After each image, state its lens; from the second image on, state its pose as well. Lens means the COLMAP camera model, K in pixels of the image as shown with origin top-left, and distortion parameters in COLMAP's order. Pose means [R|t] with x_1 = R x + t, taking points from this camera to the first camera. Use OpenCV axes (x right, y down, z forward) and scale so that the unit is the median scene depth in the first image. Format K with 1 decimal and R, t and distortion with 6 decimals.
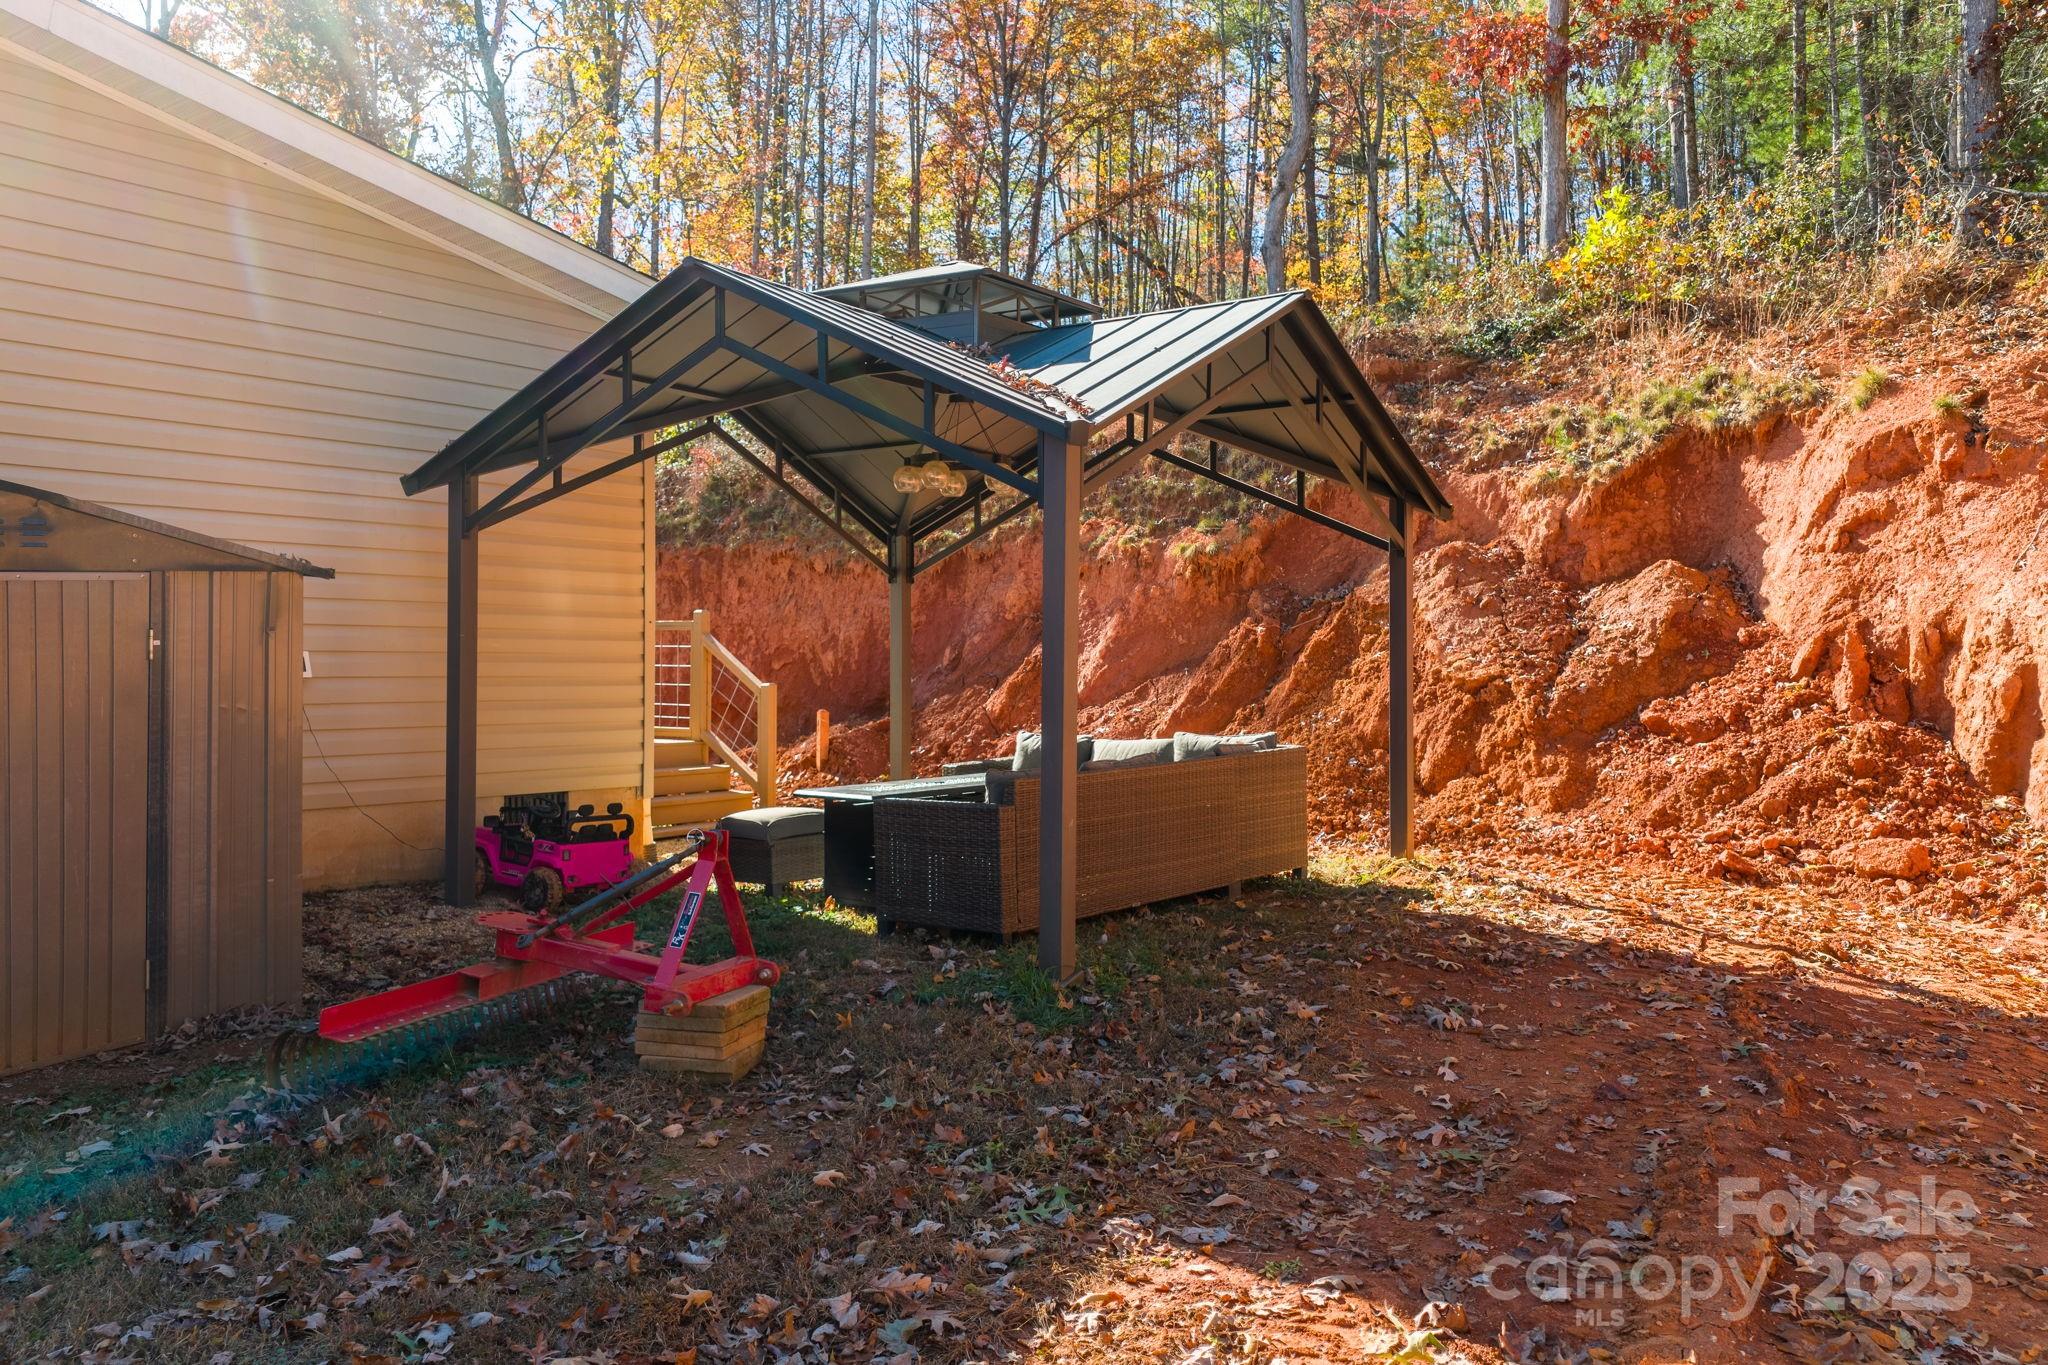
lens RADIAL K [[1685.5, 0, 1026.9], [0, 1685.5, 684.2], [0, 0, 1]] dist [0.026880, -0.027402]
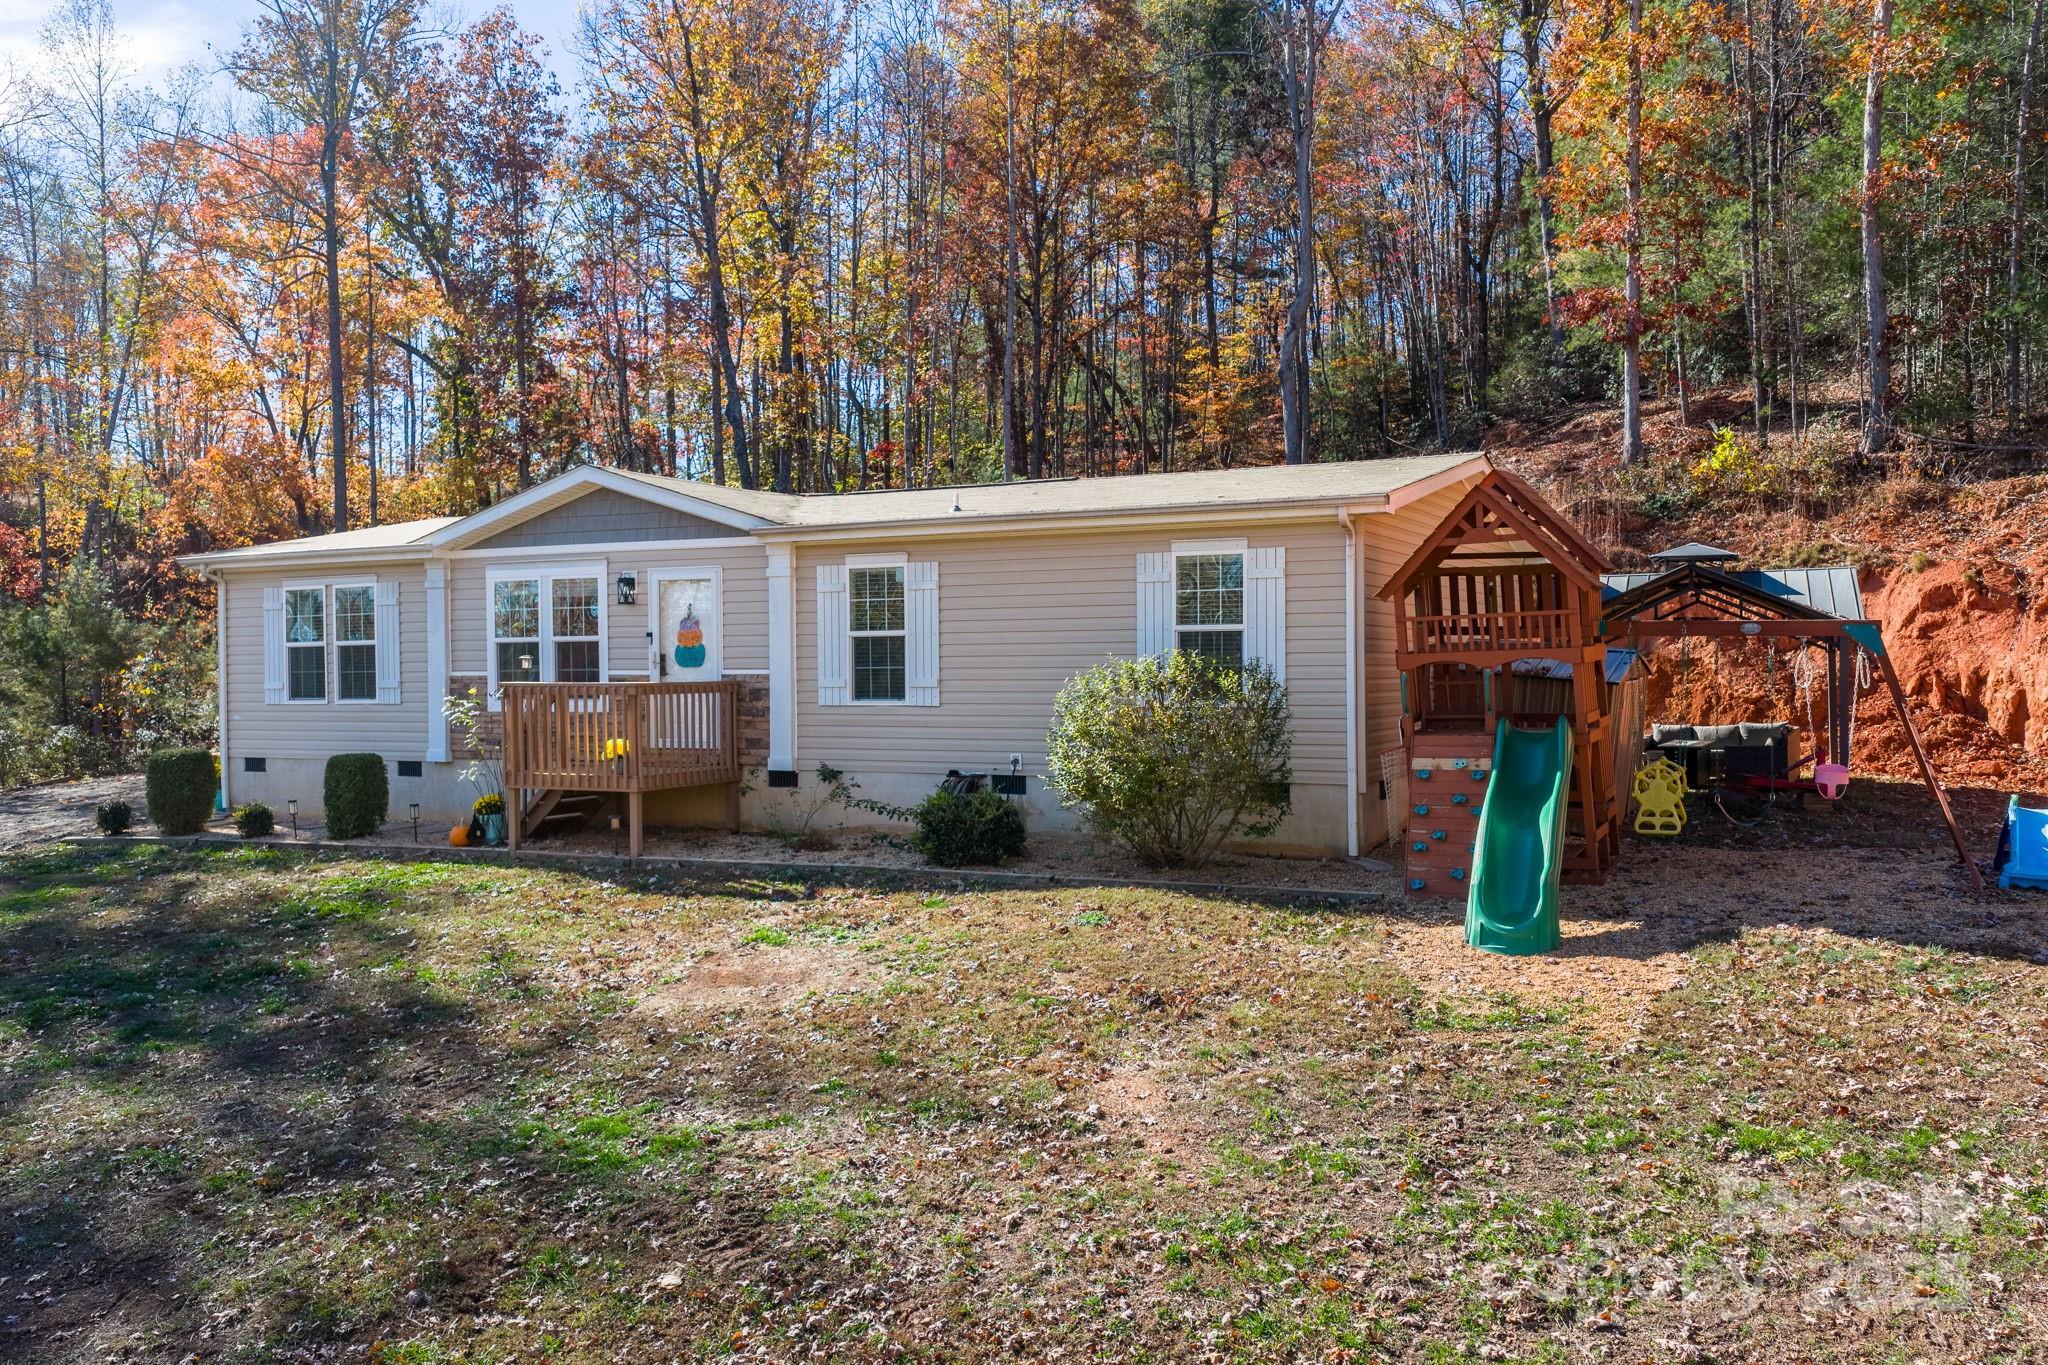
lens RADIAL K [[1685.5, 0, 1024.5], [0, 1685.5, 686.6], [0, 0, 1]] dist [0.026880, -0.027402]
pose [[0.983057, -0.010622, 0.182990, -1.156693], [0.011442, 0.999929, -0.003425, -0.022358], [-0.182941, 0.005461, 0.983109, -1.040092]]
